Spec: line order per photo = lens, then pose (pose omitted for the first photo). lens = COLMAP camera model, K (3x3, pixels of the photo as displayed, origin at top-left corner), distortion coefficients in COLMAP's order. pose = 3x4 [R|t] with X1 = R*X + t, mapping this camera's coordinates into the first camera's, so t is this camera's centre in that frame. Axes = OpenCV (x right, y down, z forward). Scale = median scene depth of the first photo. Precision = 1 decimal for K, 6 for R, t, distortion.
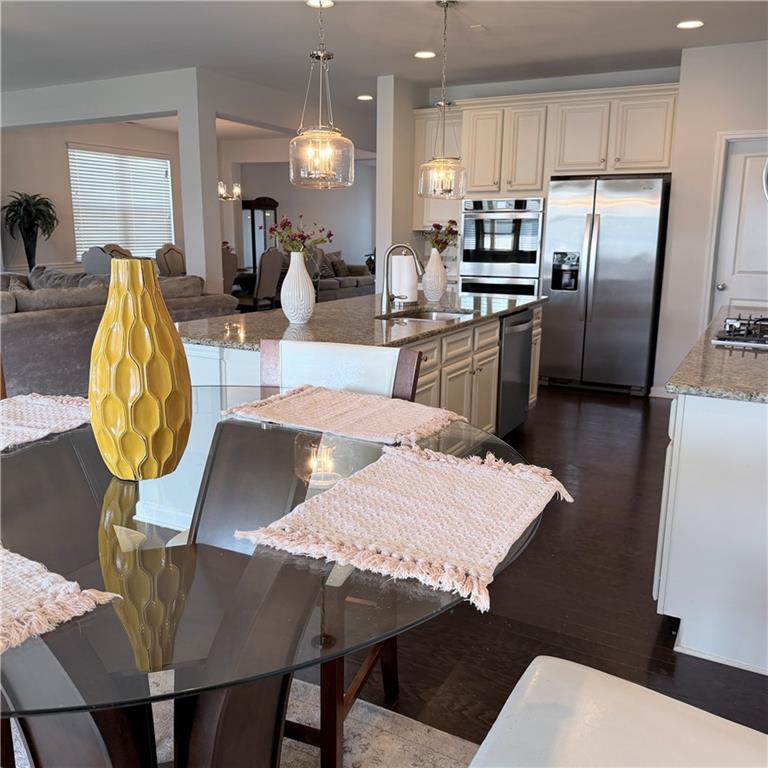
lens RADIAL K [[715.4, 0, 384.9], [0, 715.4, 386.3], [0, 0, 1]] dist [0.050491, 0.000000]
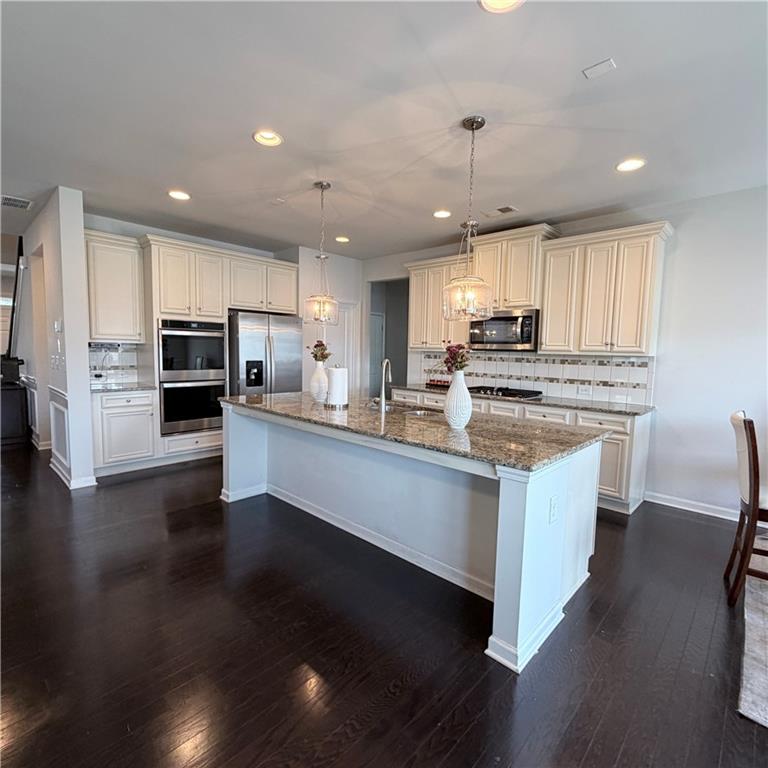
lens RADIAL K [[404.9, 0, 379.5], [0, 404.9, 385.0], [0, 0, 1]] dist [-0.004494, -0.000215]
pose [[0.273085, -0.075254, 0.959042, -0.382028], [0.192980, 0.980956, 0.022024, -0.087791], [-0.942435, 0.179061, 0.282407, 0.440900]]
